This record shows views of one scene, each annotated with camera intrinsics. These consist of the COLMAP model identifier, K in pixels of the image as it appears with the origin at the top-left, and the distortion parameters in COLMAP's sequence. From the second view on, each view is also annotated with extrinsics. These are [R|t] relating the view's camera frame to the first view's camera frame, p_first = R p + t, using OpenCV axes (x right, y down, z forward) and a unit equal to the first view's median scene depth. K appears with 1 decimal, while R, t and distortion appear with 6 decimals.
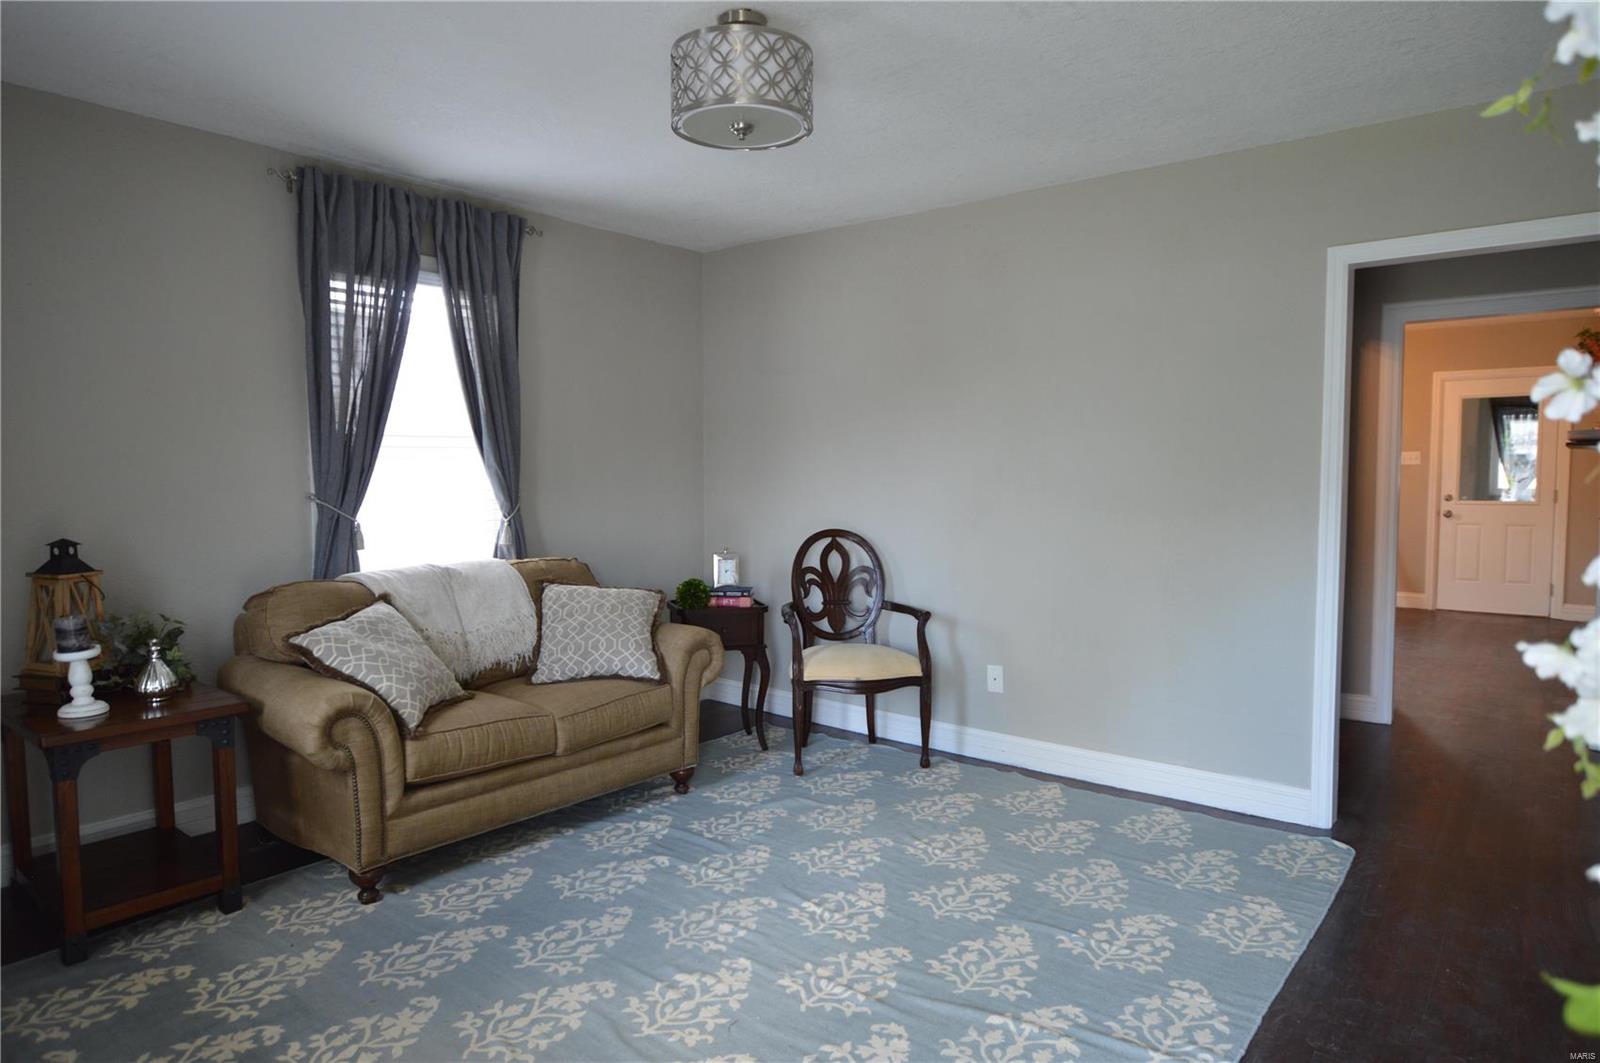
lens RADIAL K [[977.1, 0, 801.1], [0, 977.1, 524.2], [0, 0, 1]] dist [-0.024275, 0.019199]
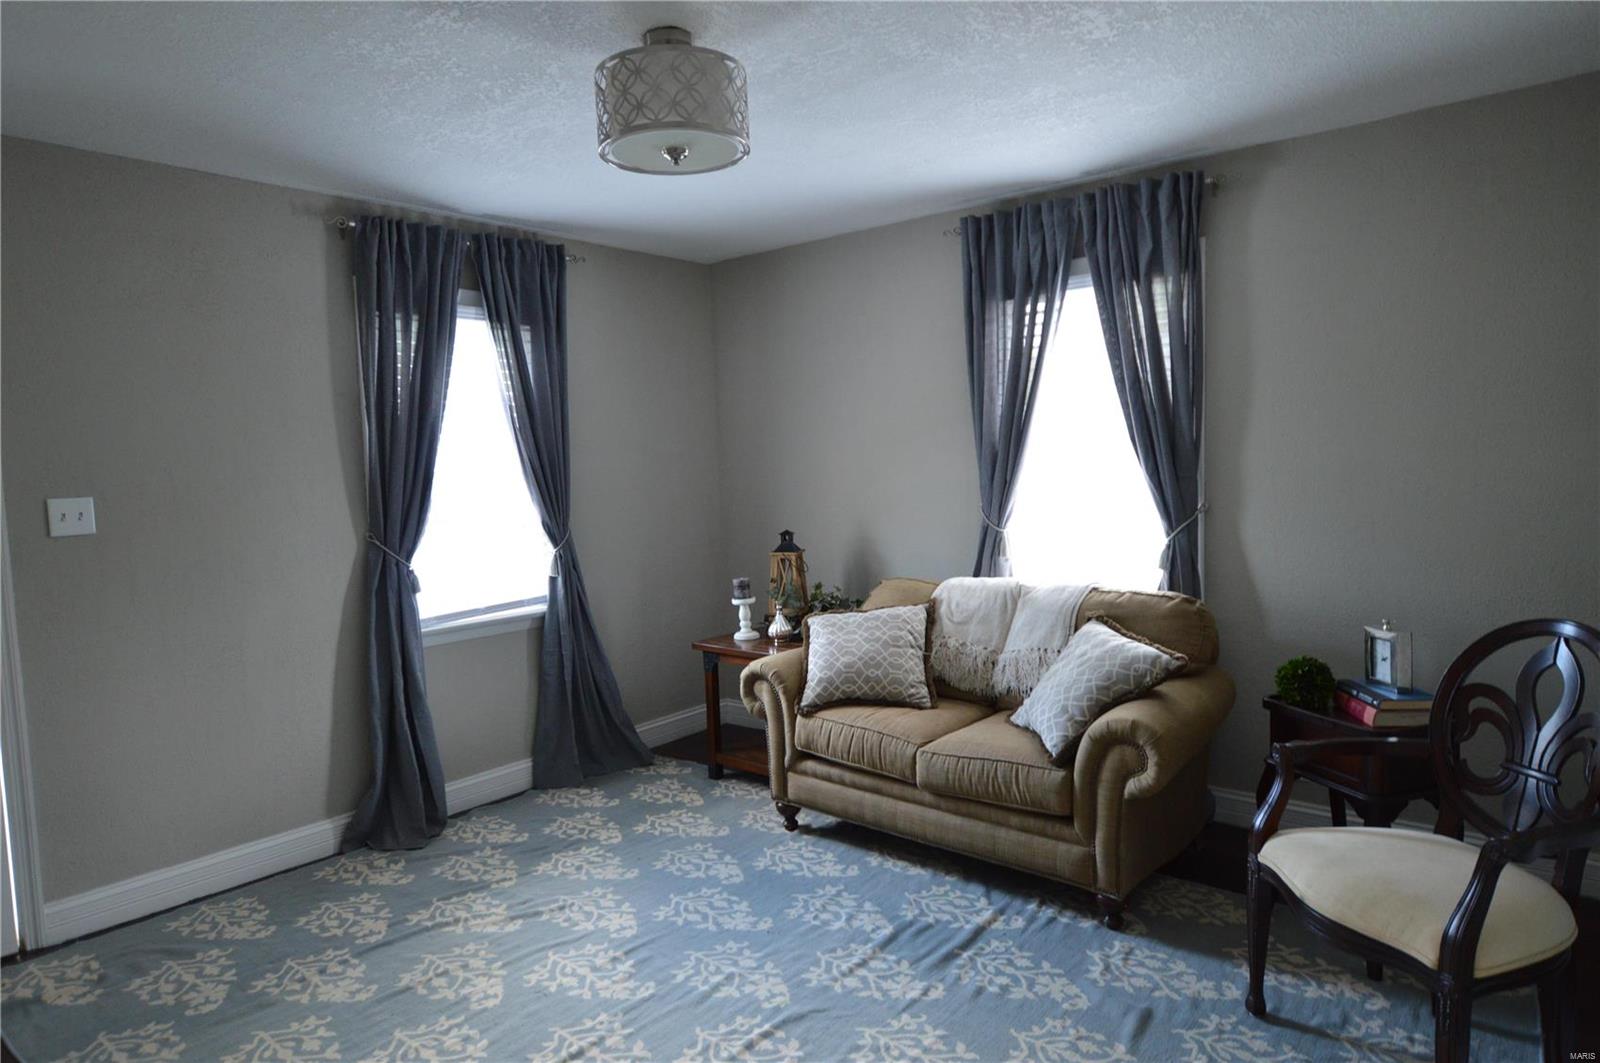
lens RADIAL K [[977.1, 0, 801.2], [0, 977.1, 538.3], [0, 0, 1]] dist [-0.024275, 0.019199]
pose [[-0.033159, 0.080512, -0.996202, 0.799219], [-0.026985, 0.996315, 0.081420, -0.097890], [0.999086, 0.029582, -0.030864, 1.033349]]
